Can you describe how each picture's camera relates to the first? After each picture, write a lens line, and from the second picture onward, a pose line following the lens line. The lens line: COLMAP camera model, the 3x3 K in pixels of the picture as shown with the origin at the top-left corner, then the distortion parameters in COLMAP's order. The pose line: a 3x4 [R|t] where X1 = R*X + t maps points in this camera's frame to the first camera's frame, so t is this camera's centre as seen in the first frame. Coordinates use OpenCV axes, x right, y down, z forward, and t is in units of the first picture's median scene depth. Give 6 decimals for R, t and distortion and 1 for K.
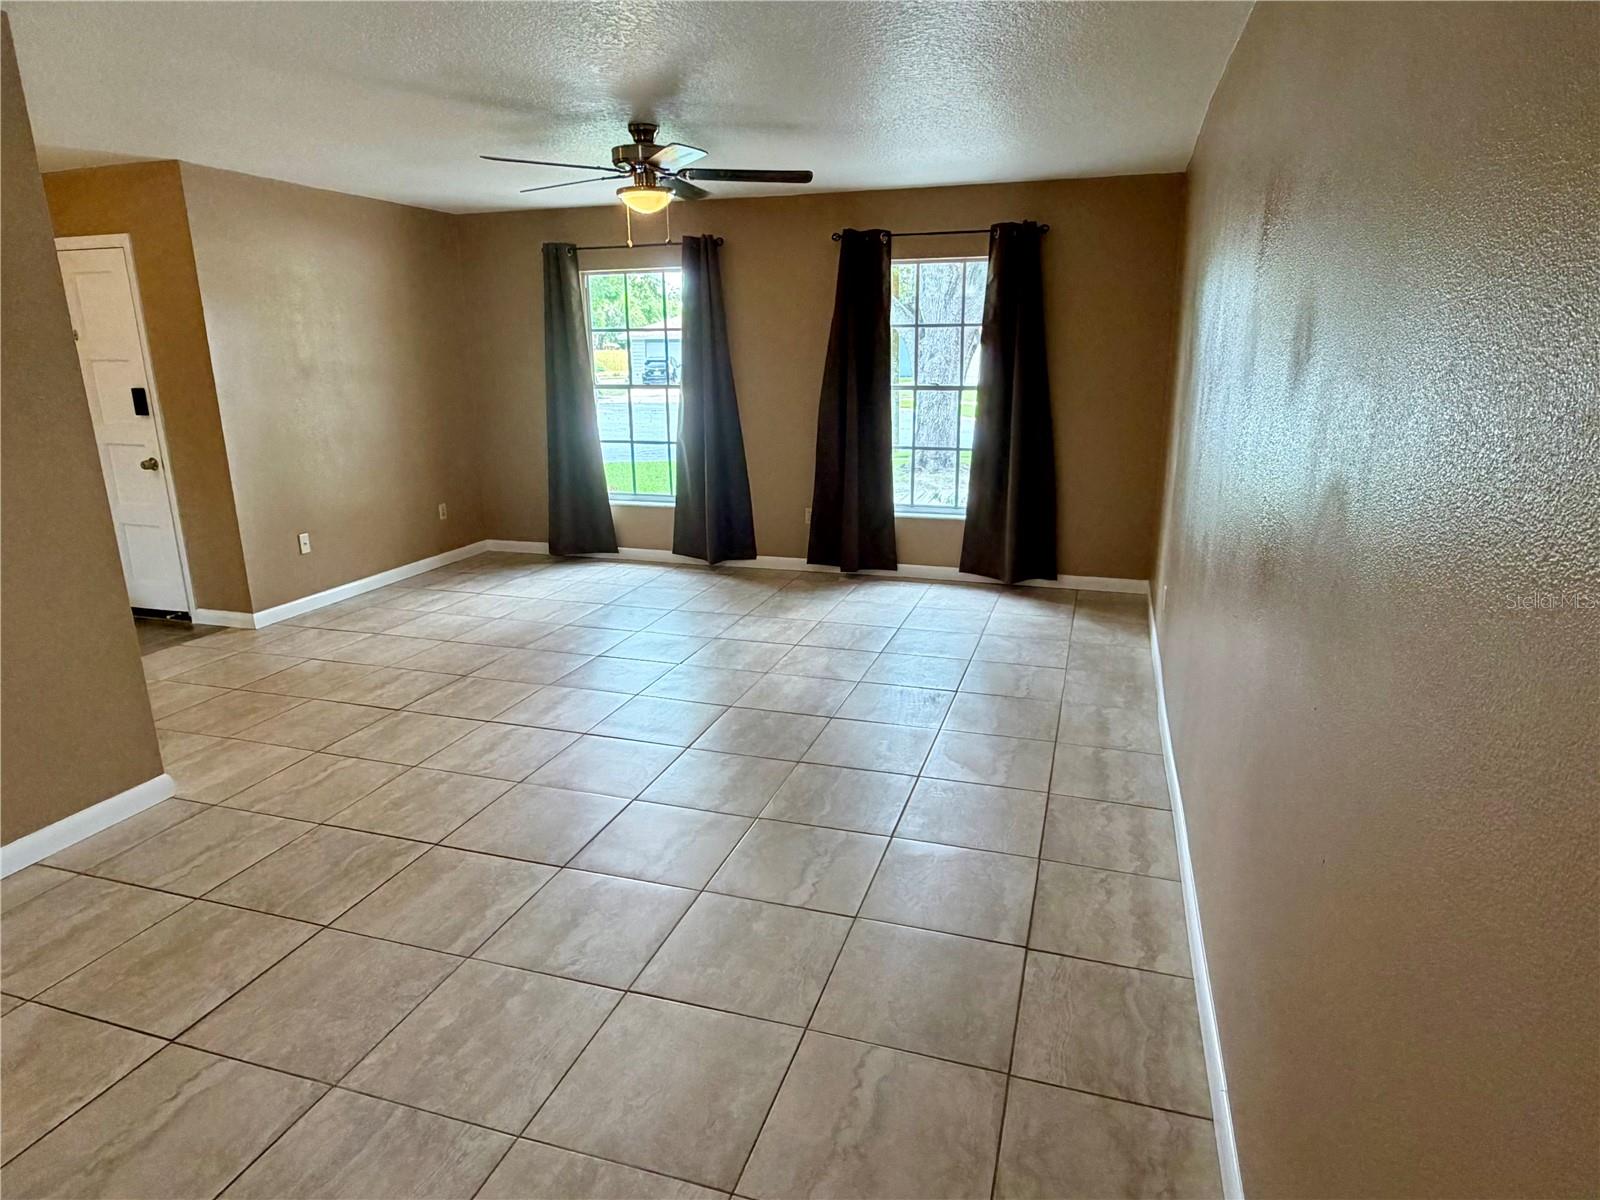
lens RADIAL K [[934.8, 0, 800.0], [0, 934.8, 600.0], [0, 0, 1]] dist [0.002453, 0.000149]
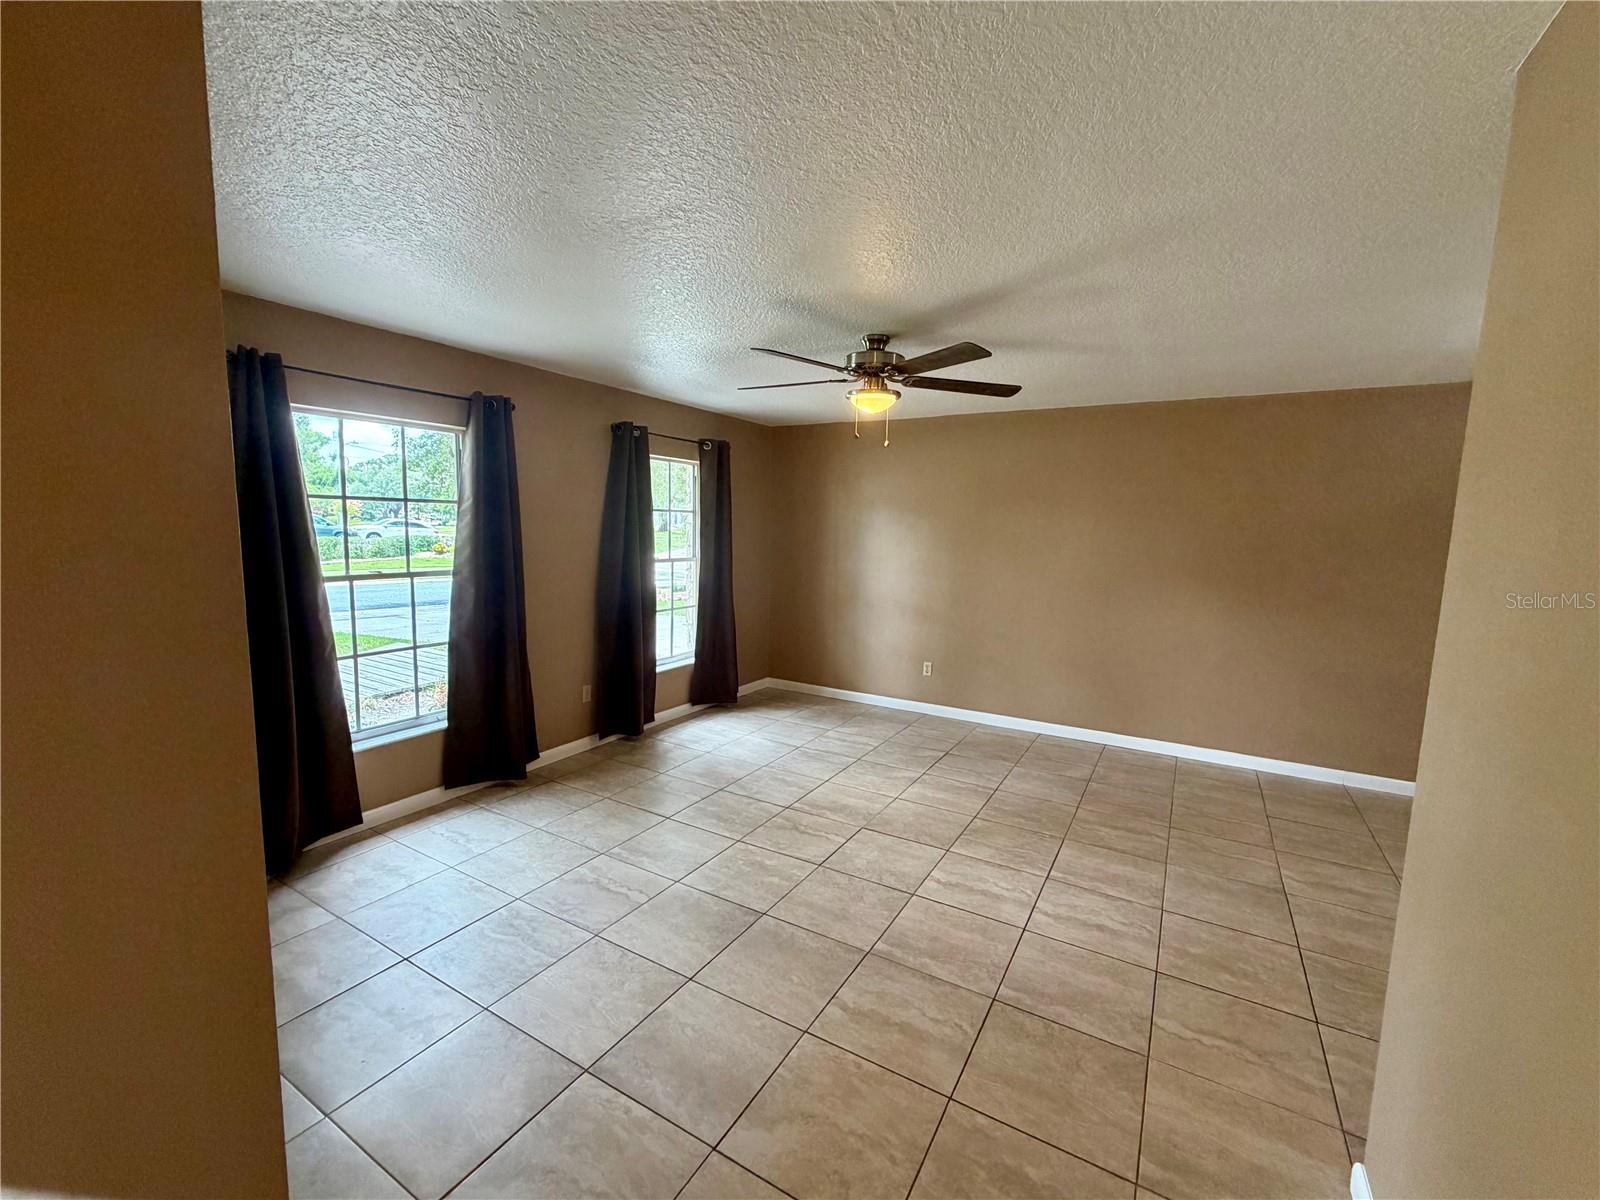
lens RADIAL K [[667.0, 0, 800.0], [0, 667.0, 600.0], [0, 0, 1]] dist [-0.001537, 0.000075]
pose [[0.227606, -0.096585, 0.968951, -0.695804], [0.230779, 0.972069, 0.042686, -0.187093], [-0.946011, 0.213898, 0.243539, 0.687779]]
